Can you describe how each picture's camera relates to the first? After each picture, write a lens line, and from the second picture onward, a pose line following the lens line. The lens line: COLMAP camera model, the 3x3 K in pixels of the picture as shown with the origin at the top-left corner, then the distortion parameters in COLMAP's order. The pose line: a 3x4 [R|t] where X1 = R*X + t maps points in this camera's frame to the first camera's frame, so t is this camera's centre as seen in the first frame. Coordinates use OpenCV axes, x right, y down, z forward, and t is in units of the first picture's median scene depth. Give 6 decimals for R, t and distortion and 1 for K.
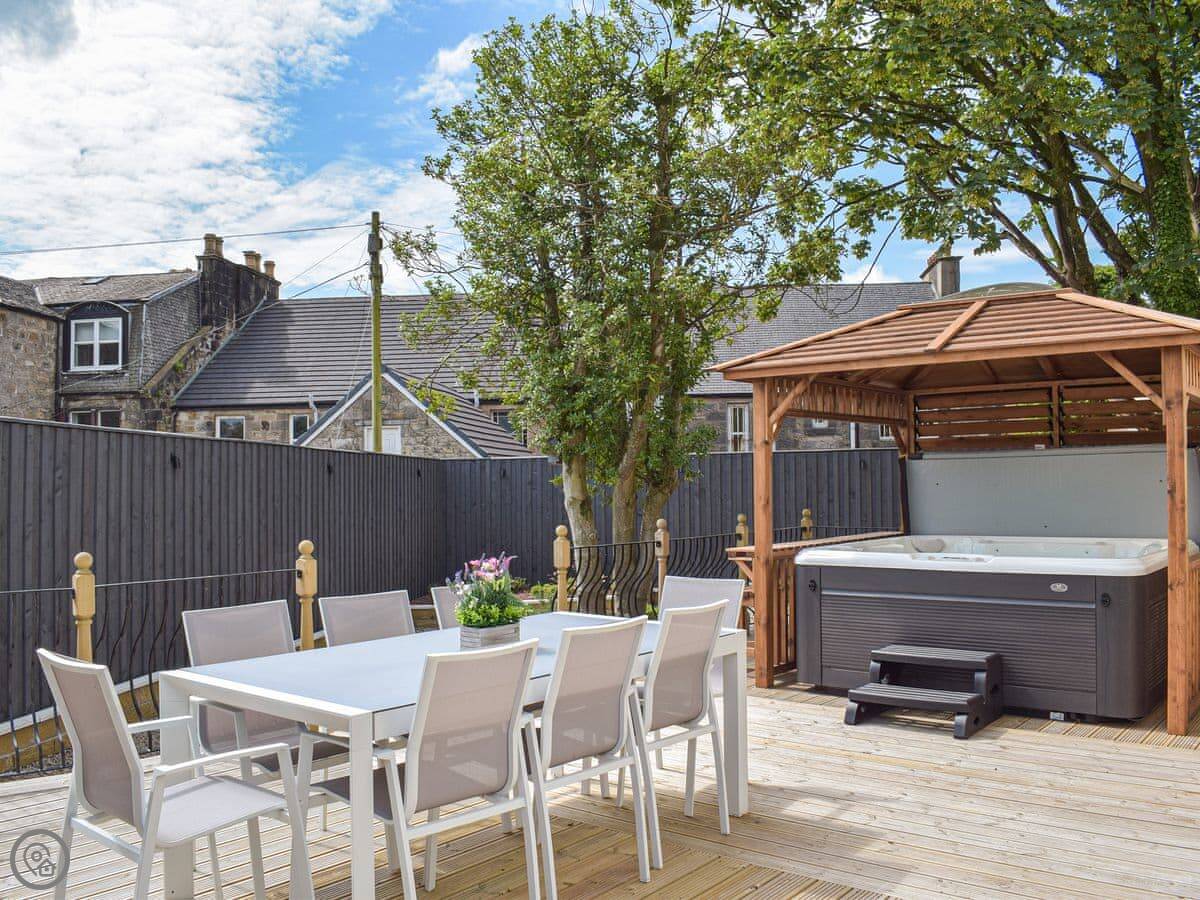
lens RADIAL K [[1074.3, 0, 600.0], [0, 1074.3, 450.0], [0, 0, 1]] dist [-0.051246, -0.004023]
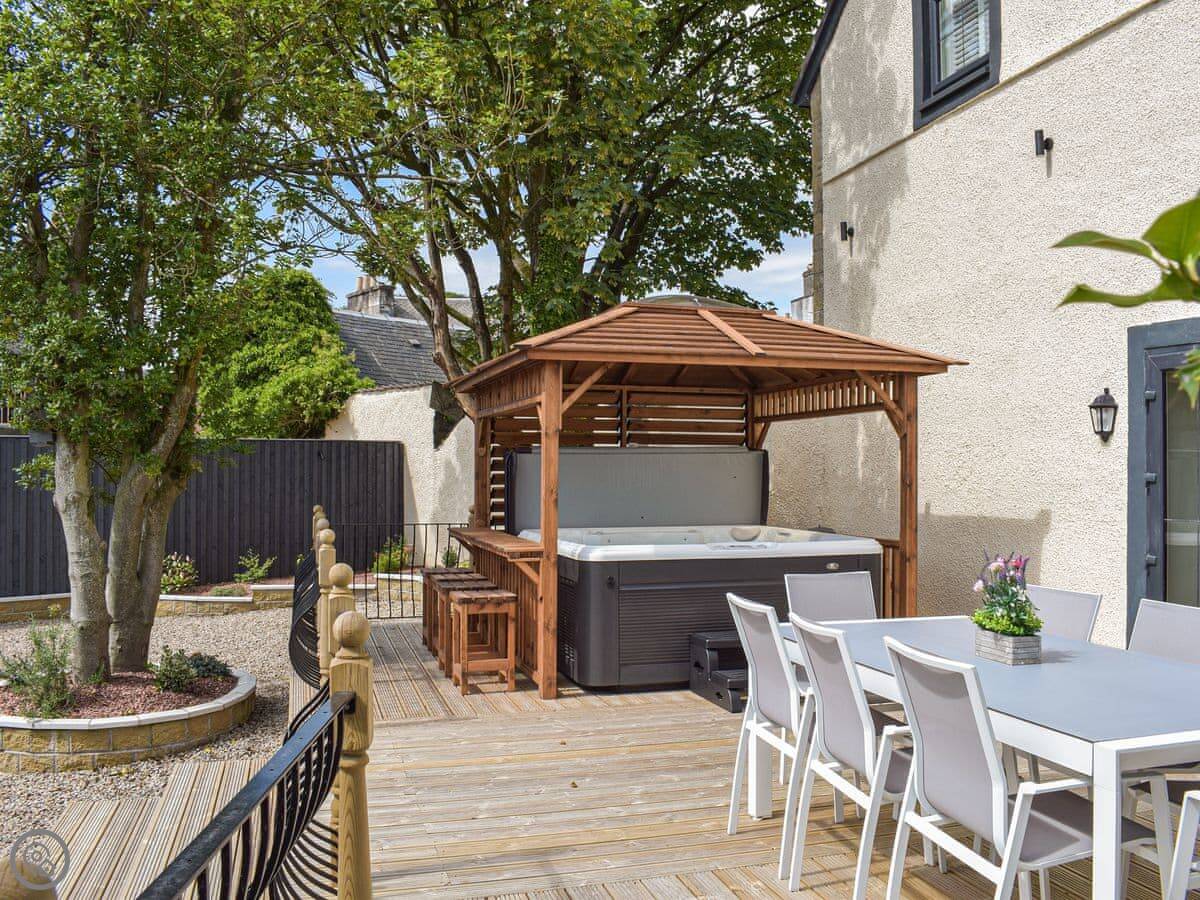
lens RADIAL K [[1074.3, 0, 600.0], [0, 1074.3, 450.0], [0, 0, 1]] dist [-0.051246, -0.004023]
pose [[0.584192, 0.028509, 0.811115, -0.566928], [-0.031964, 0.999416, -0.012106, 0.018790], [-0.810986, -0.018855, 0.584762, 0.429243]]
